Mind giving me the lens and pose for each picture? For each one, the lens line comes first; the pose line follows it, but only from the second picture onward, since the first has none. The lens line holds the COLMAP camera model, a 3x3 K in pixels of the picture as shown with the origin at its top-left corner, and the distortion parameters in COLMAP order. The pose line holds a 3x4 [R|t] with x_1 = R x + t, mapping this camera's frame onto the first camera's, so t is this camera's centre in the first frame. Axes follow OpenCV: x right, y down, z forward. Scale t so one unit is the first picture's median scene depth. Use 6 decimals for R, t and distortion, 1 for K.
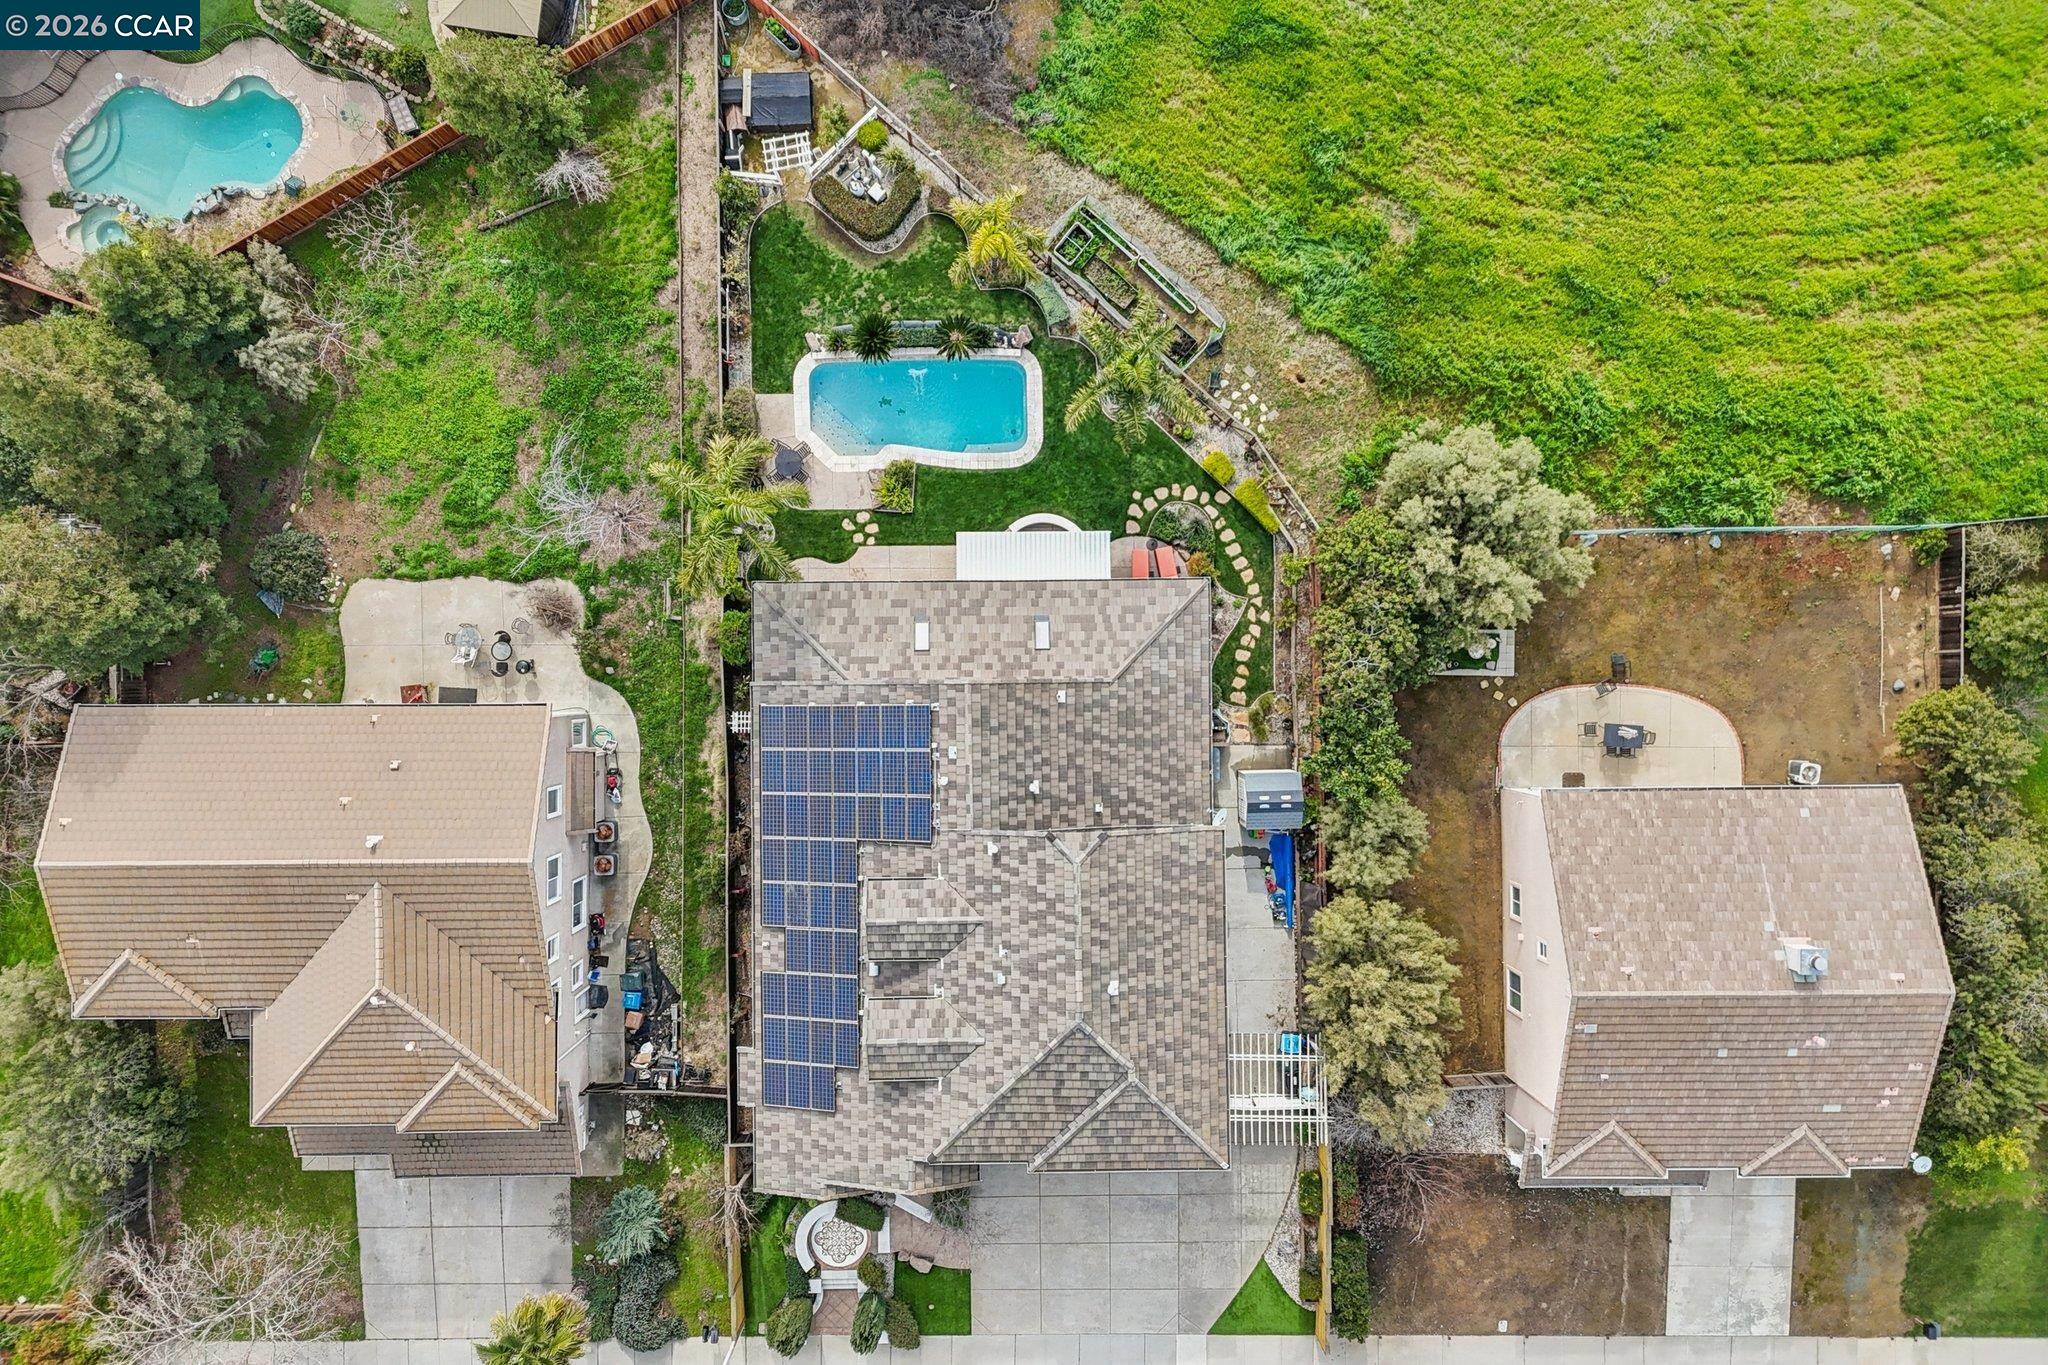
lens RADIAL K [[1496.4, 0, 1016.6], [0, 1496.4, 680.0], [0, 0, 1]] dist [0.097205, -0.111840]
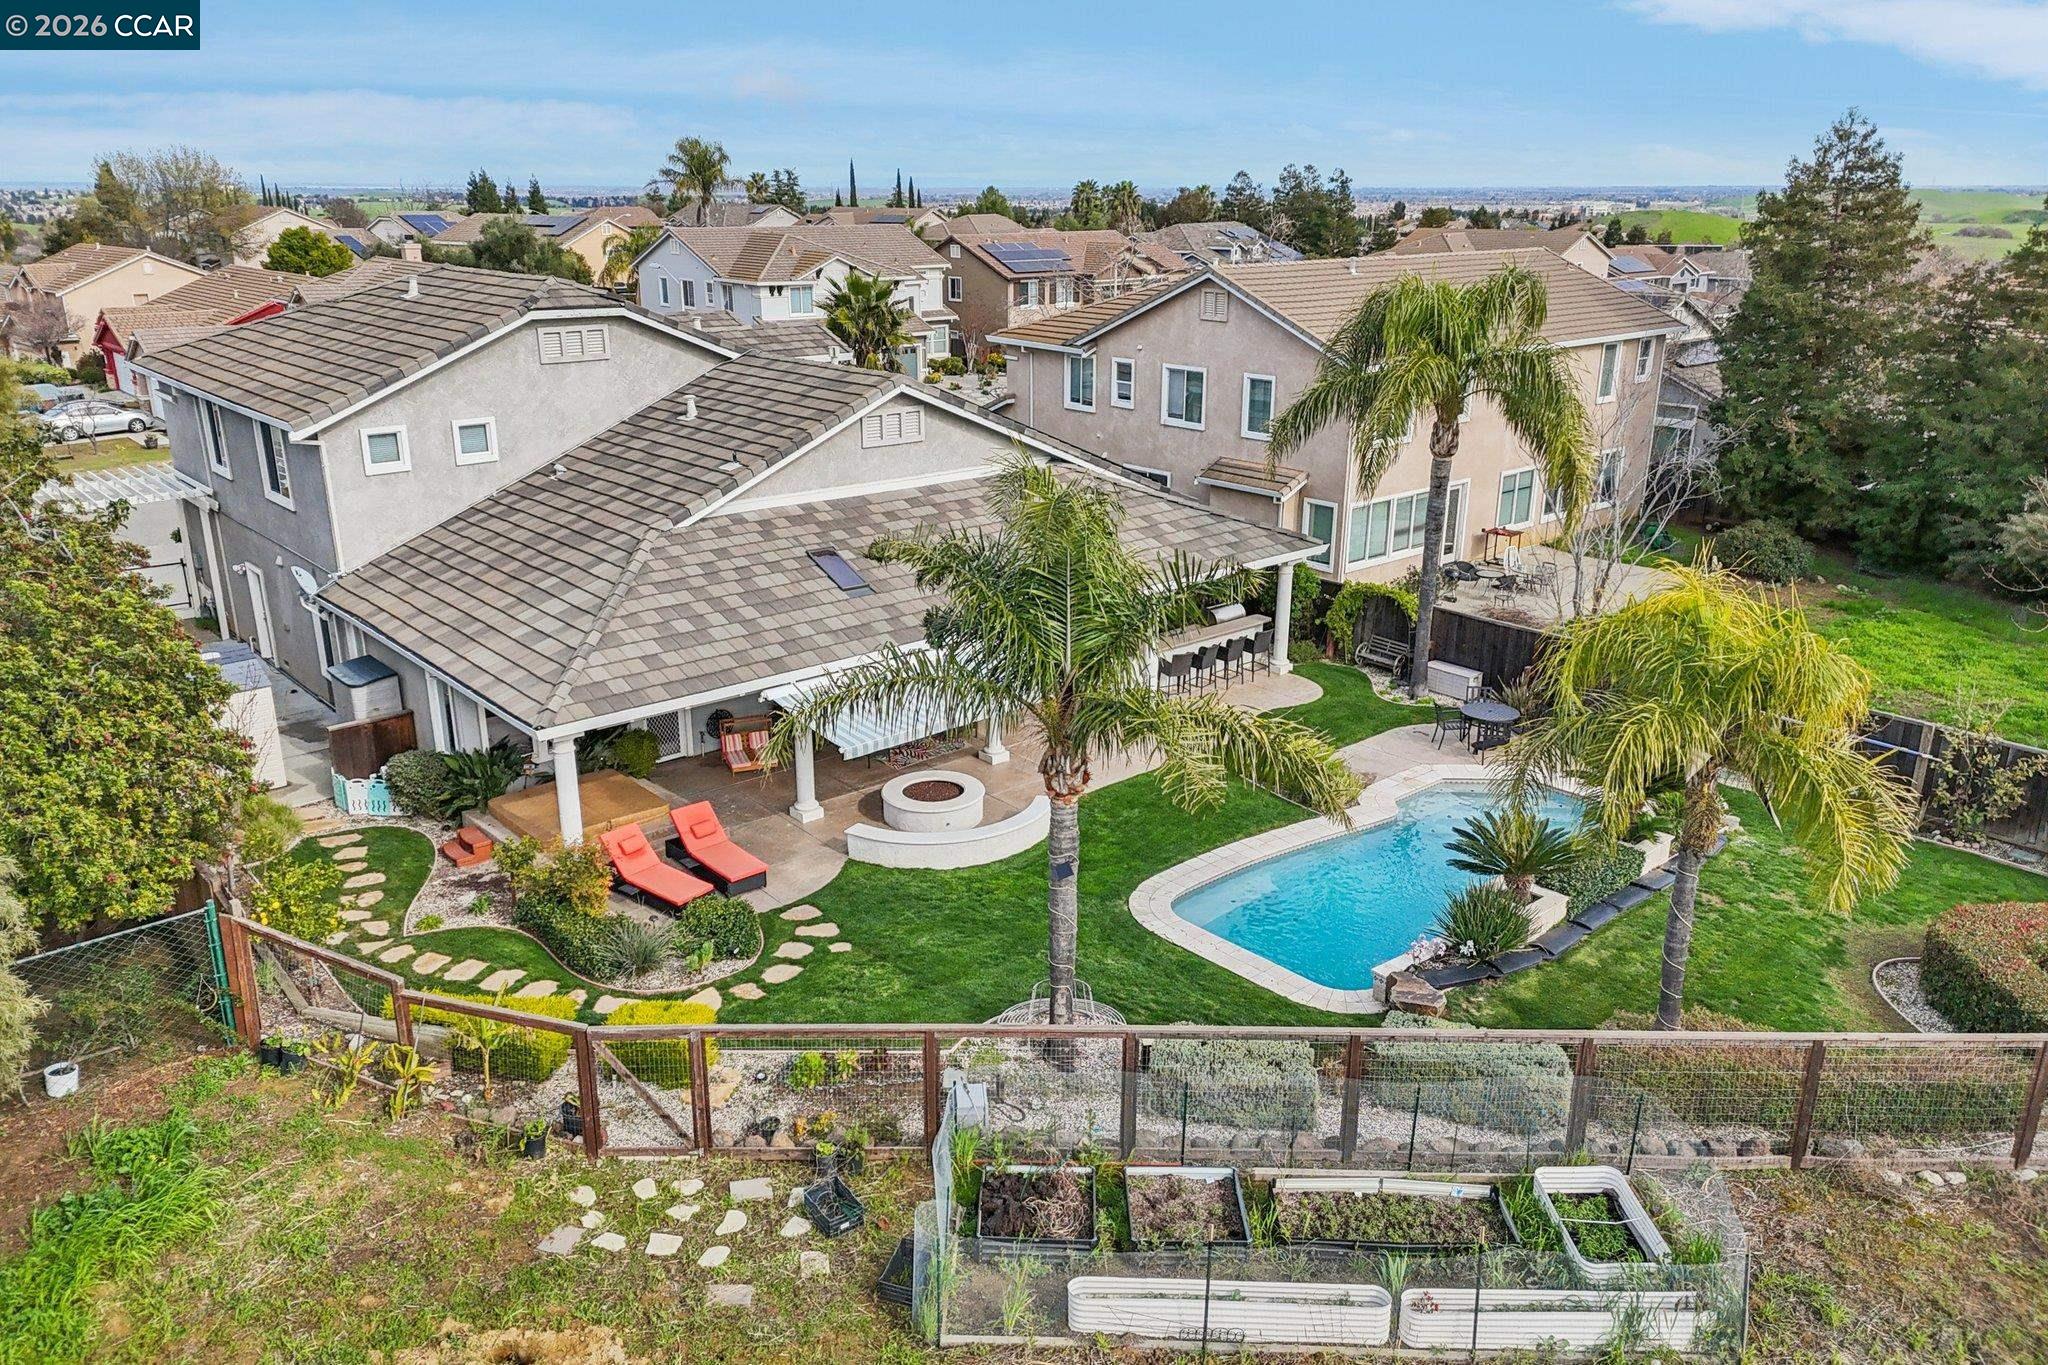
lens RADIAL K [[1496.4, 0, 1016.6], [0, 1496.4, 680.0], [0, 0, 1]] dist [0.097205, -0.111840]
pose [[-0.767029, 0.194799, -0.611327, 0.248546], [-0.641417, -0.256318, 0.723108, -0.383316], [-0.015834, 0.946760, 0.321551, 0.829245]]
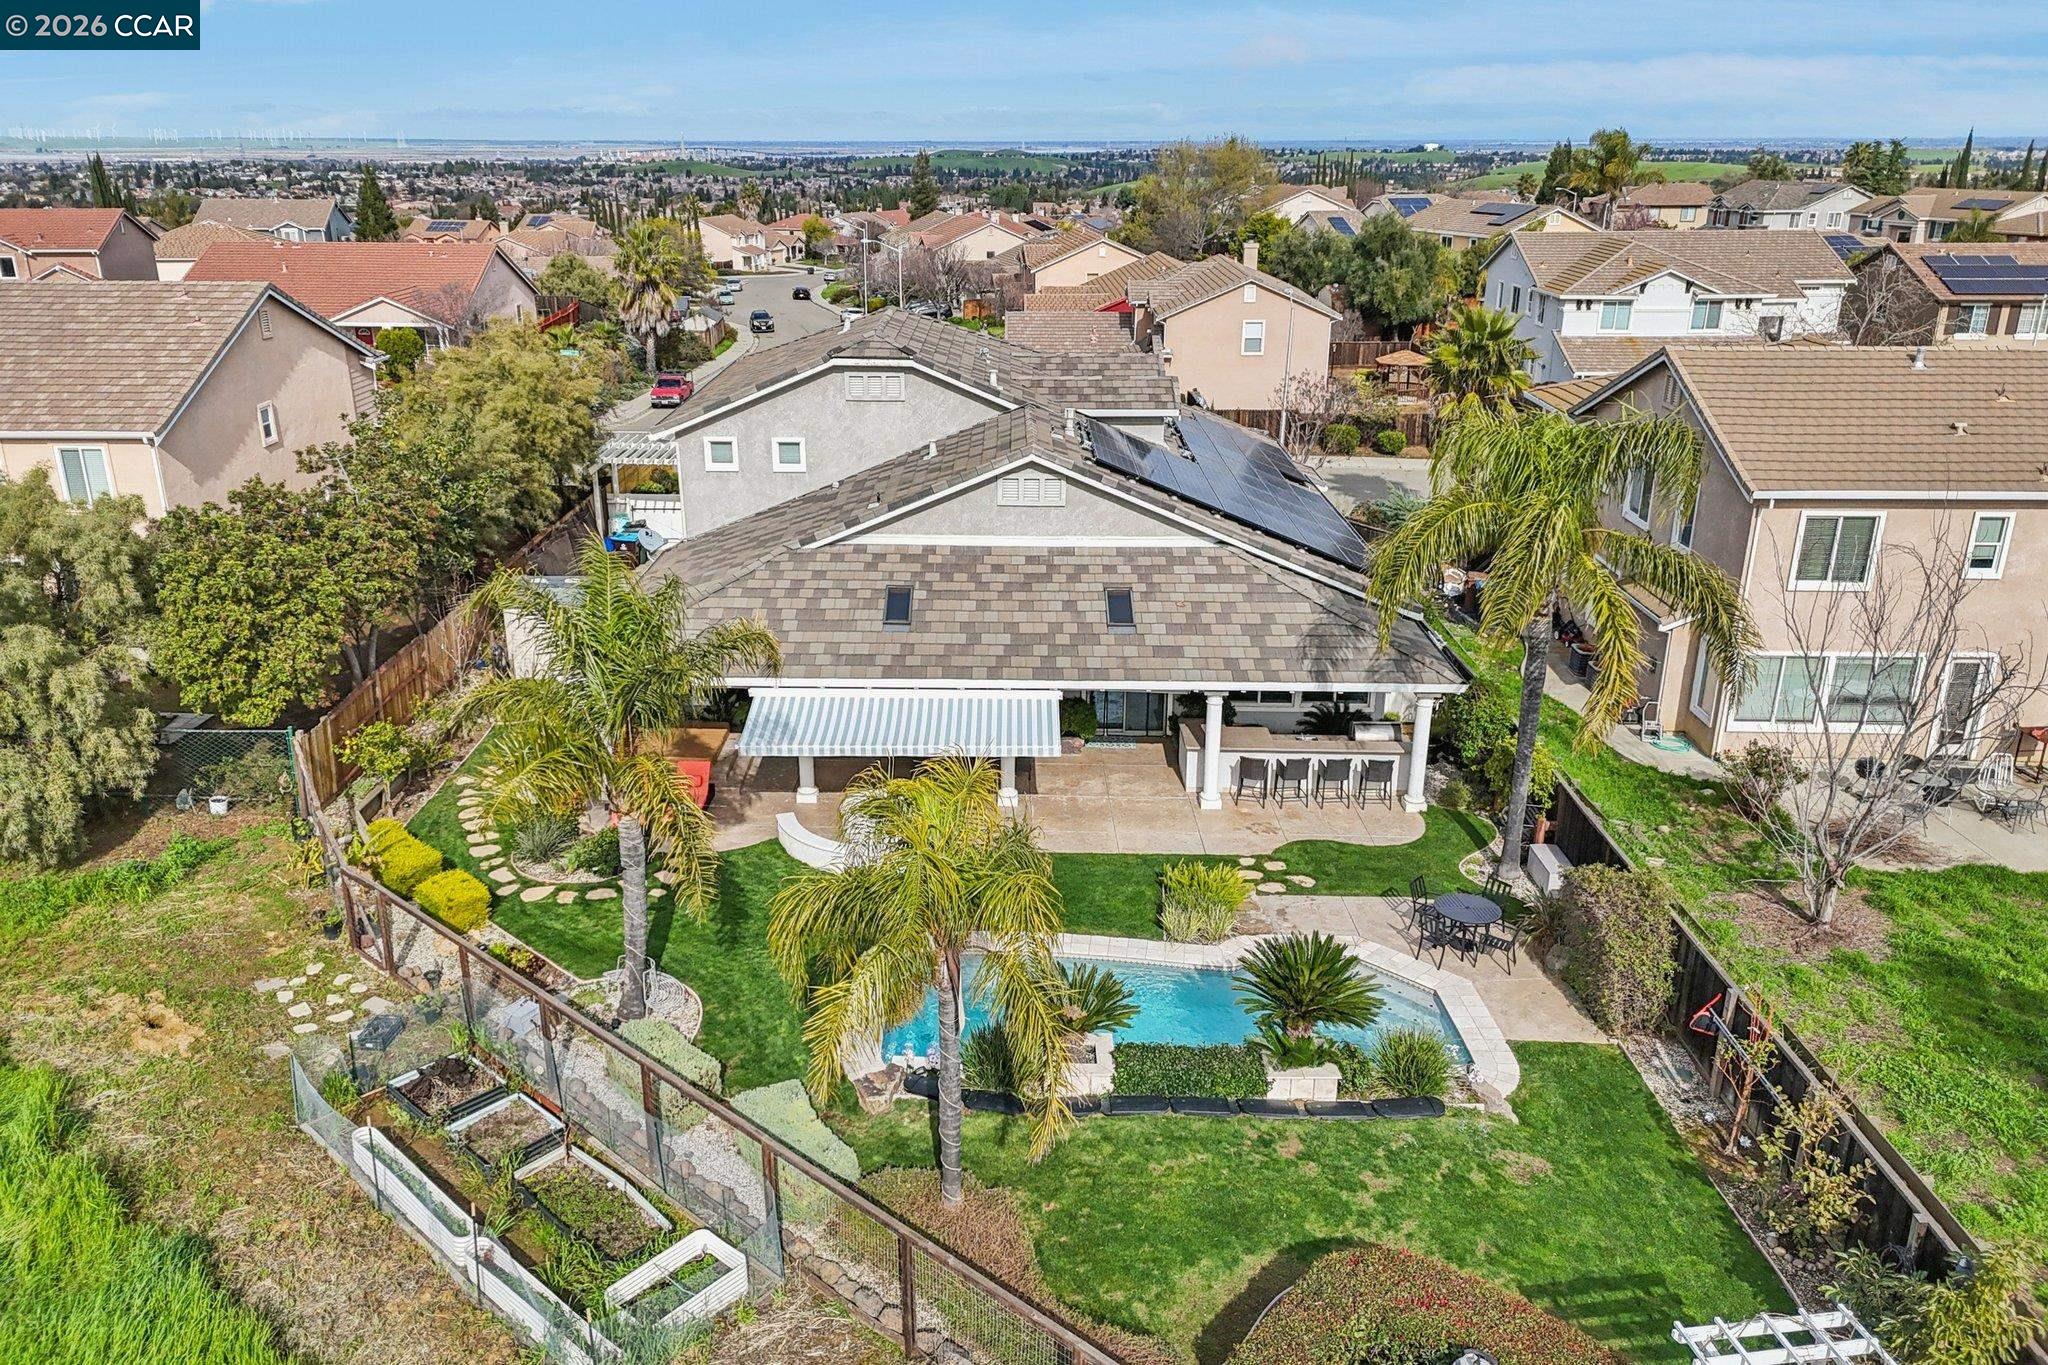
lens RADIAL K [[1502.9, 0, 958.7], [0, 1502.9, 692.7], [0, 0, 1]] dist [0.099807, -0.159171]
pose [[-0.999133, -0.022460, 0.035045, -0.022930], [0.040779, -0.359260, 0.932346, -0.514930], [-0.008350, 0.932967, 0.359865, 0.782538]]
